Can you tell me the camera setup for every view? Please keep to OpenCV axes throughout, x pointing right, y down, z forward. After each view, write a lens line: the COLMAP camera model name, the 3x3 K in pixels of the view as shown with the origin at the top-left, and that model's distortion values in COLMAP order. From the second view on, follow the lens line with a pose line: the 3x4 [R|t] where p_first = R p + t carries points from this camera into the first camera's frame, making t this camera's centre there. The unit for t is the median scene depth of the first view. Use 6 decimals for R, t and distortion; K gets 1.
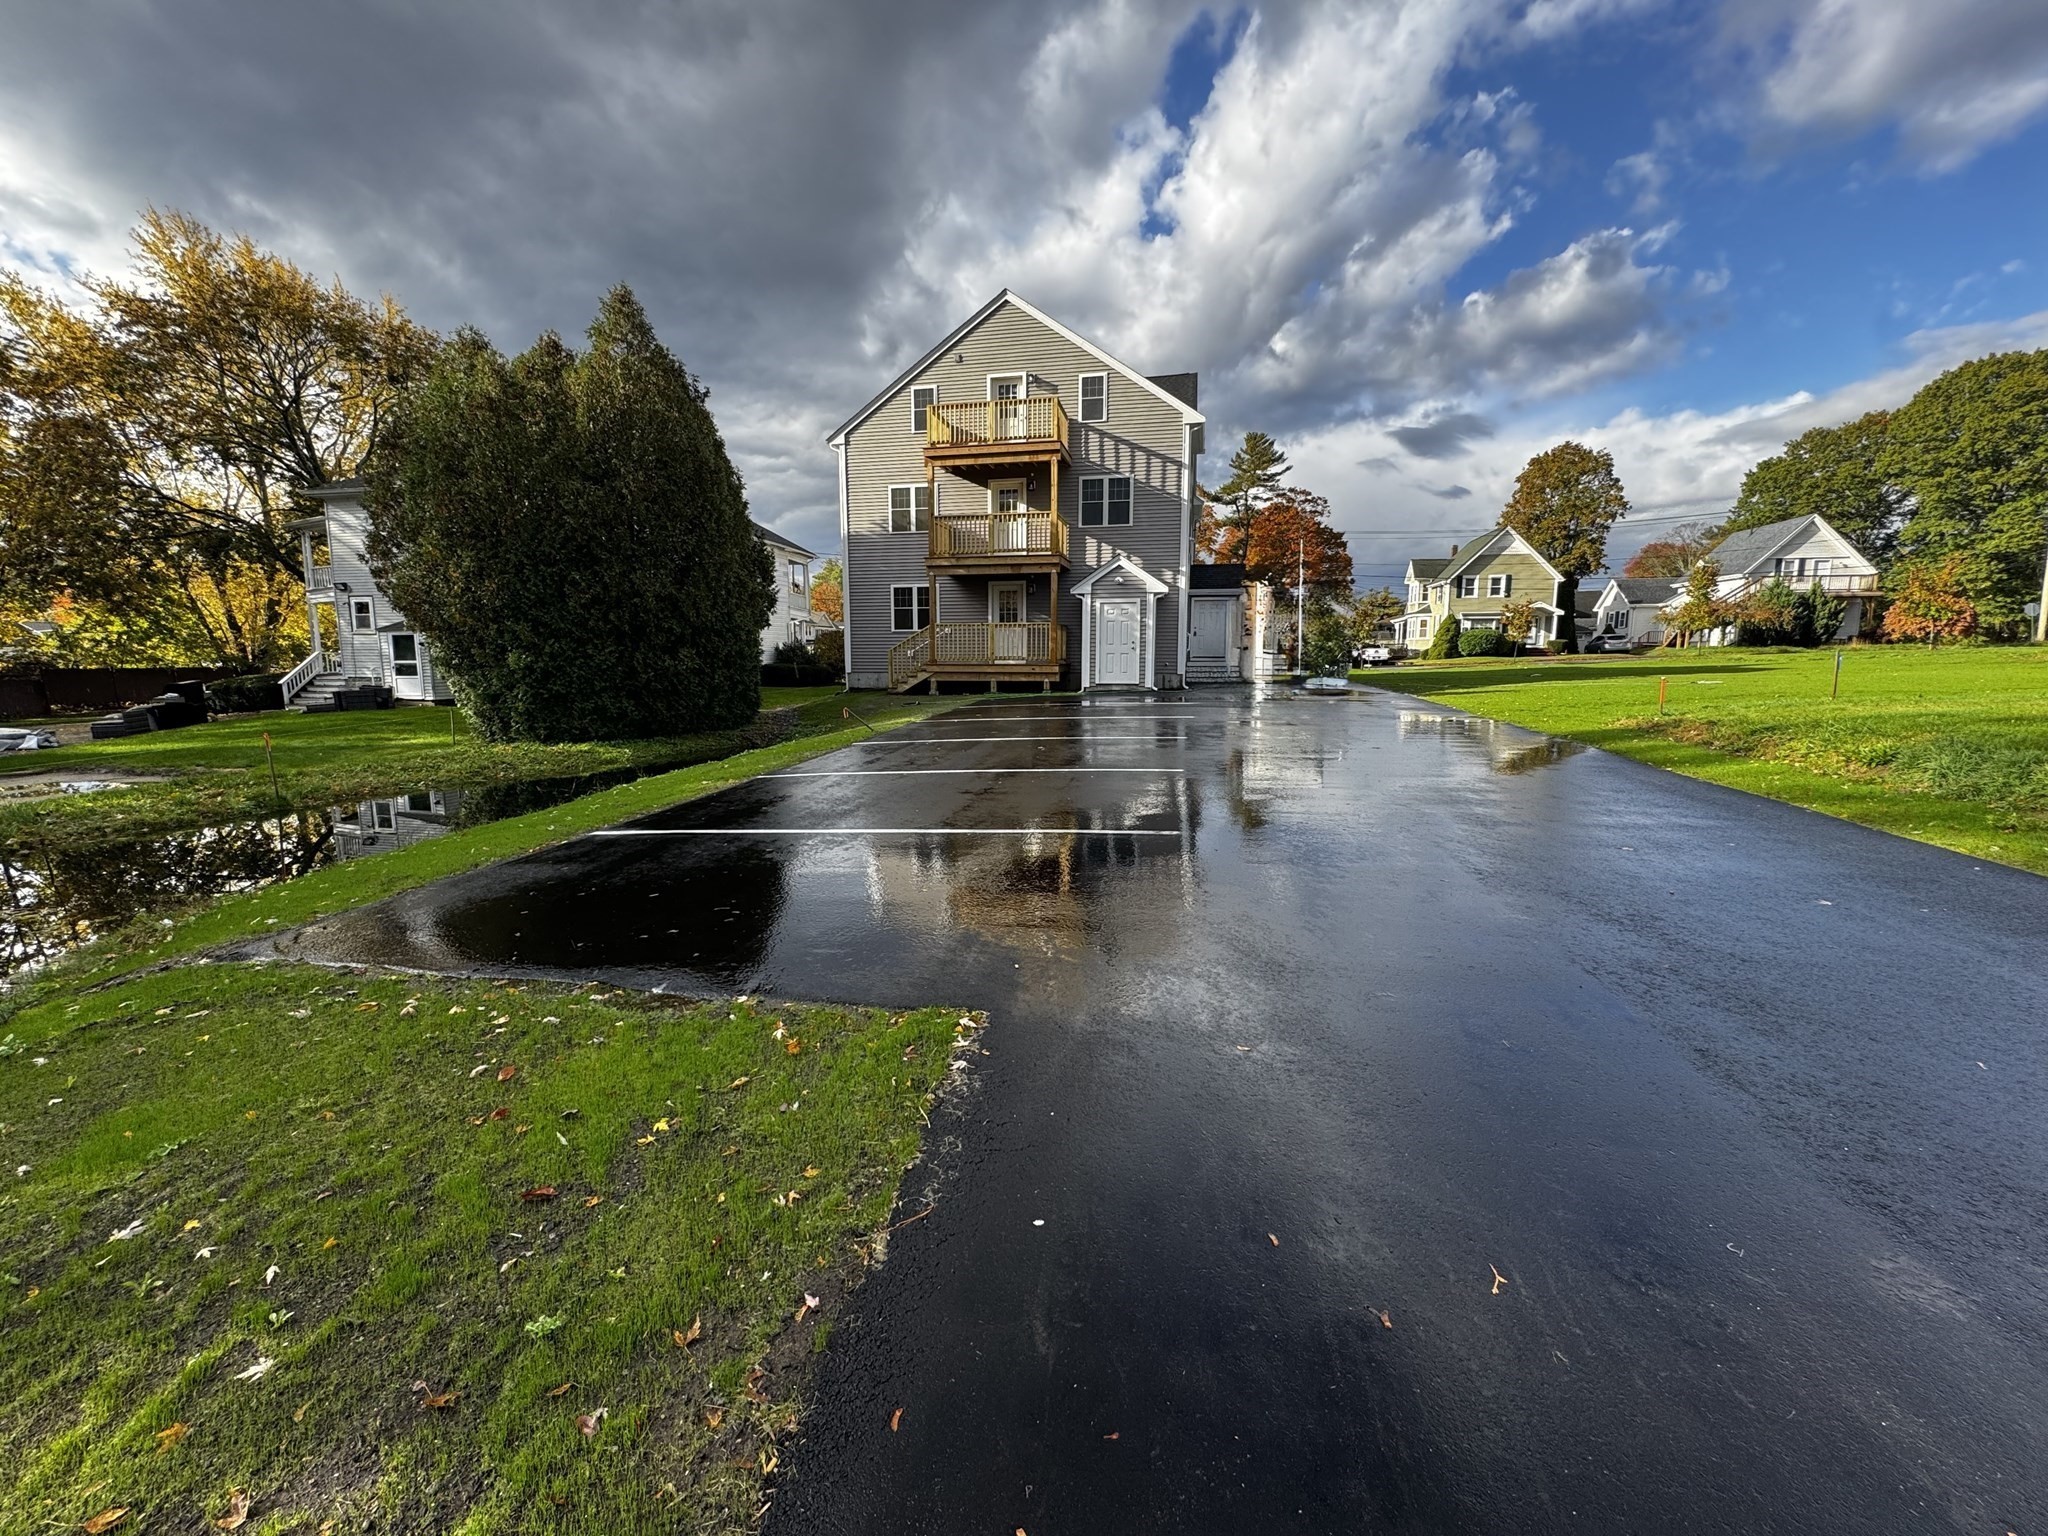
lens RADIAL K [[817.8, 0, 1024.0], [0, 817.8, 768.0], [0, 0, 1]] dist [0.000943, -0.000193]
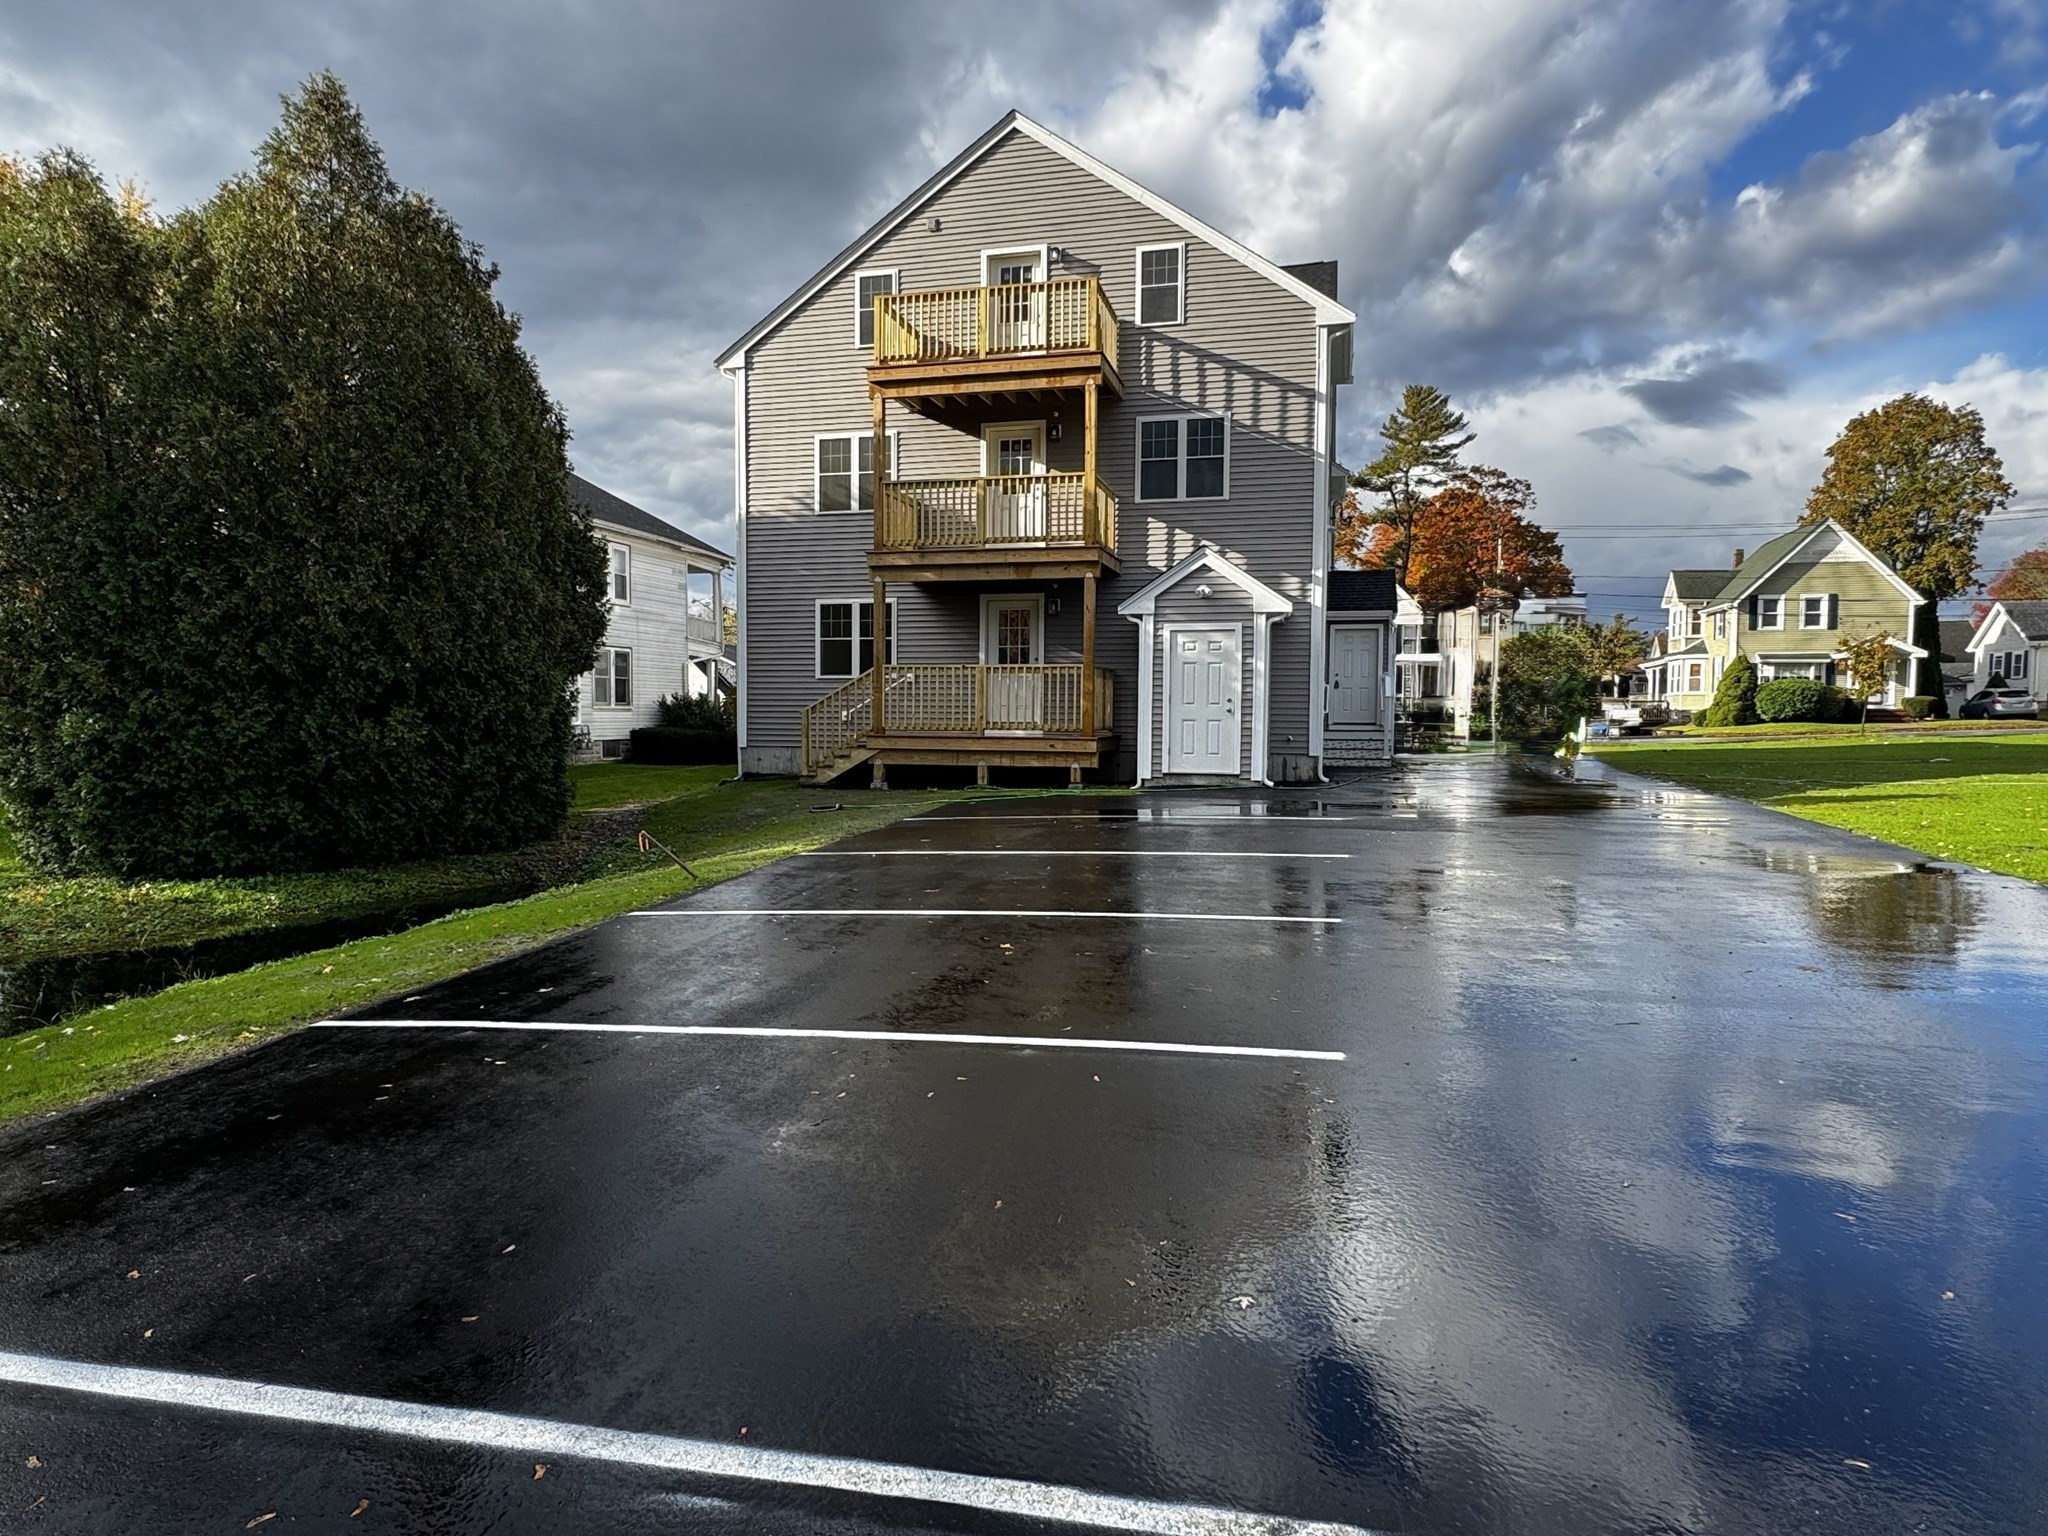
lens RADIAL K [[1211.1, 0, 1039.6], [0, 1211.1, 770.8], [0, 0, 1]] dist [-0.002608, 0.027373]
pose [[0.999198, 0.008963, -0.039037, 0.034727], [-0.012334, 0.996132, -0.086999, -0.030106], [0.038106, 0.087411, 0.995443, 0.164013]]
